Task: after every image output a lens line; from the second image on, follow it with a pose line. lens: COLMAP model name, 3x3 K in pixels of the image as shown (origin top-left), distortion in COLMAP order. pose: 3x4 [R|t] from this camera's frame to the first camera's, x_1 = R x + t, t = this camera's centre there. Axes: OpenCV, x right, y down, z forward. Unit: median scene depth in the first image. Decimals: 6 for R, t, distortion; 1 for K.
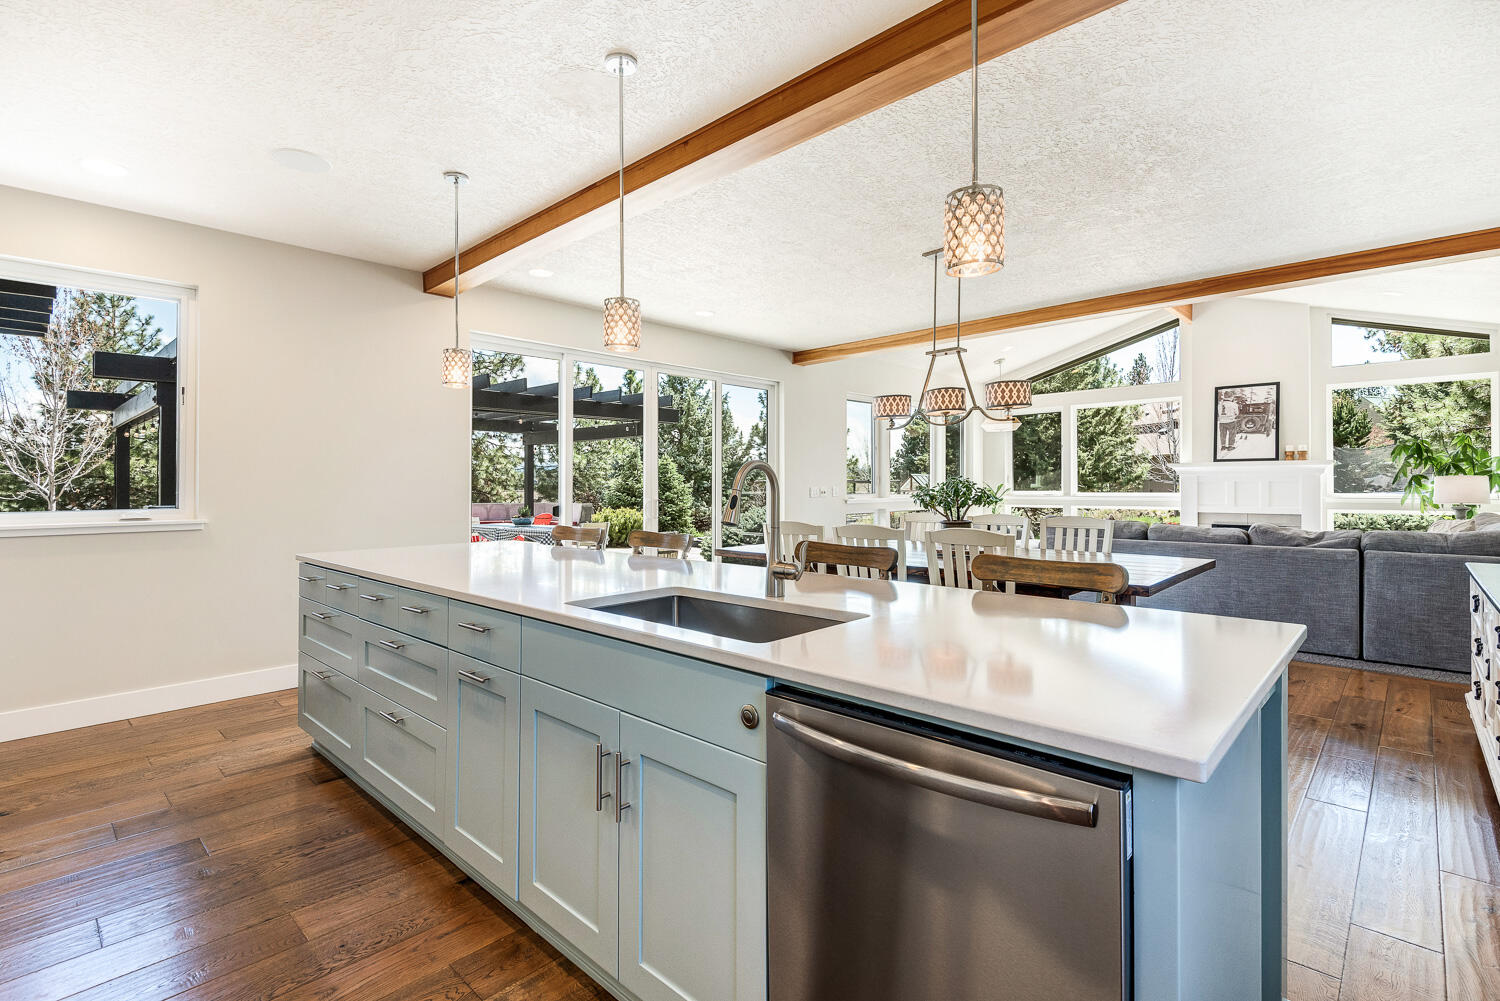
lens RADIAL K [[700.4, 0, 751.3], [0, 700.4, 486.7], [0, 0, 1]] dist [0.004779, -0.001841]
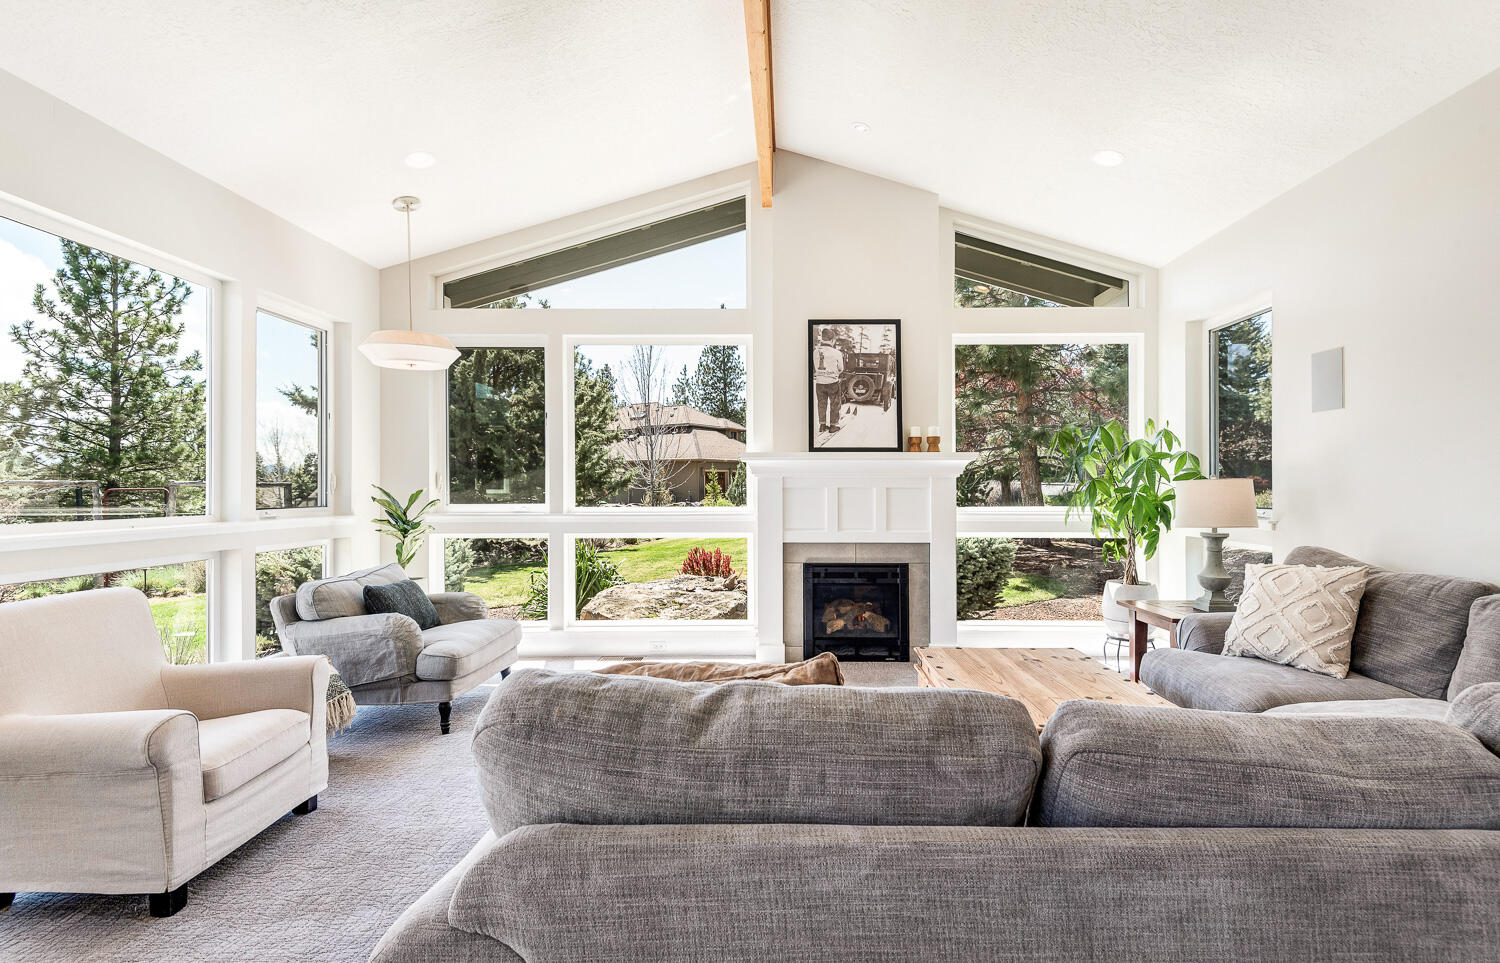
lens RADIAL K [[723.6, 0, 770.7], [0, 723.6, 478.5], [0, 0, 1]] dist [0.019593, 0.000412]
pose [[0.742583, 0.012057, 0.669645, 0.252376], [0.000548, 0.999827, -0.018610, -0.003690], [-0.669754, 0.014186, 0.742448, 0.596202]]
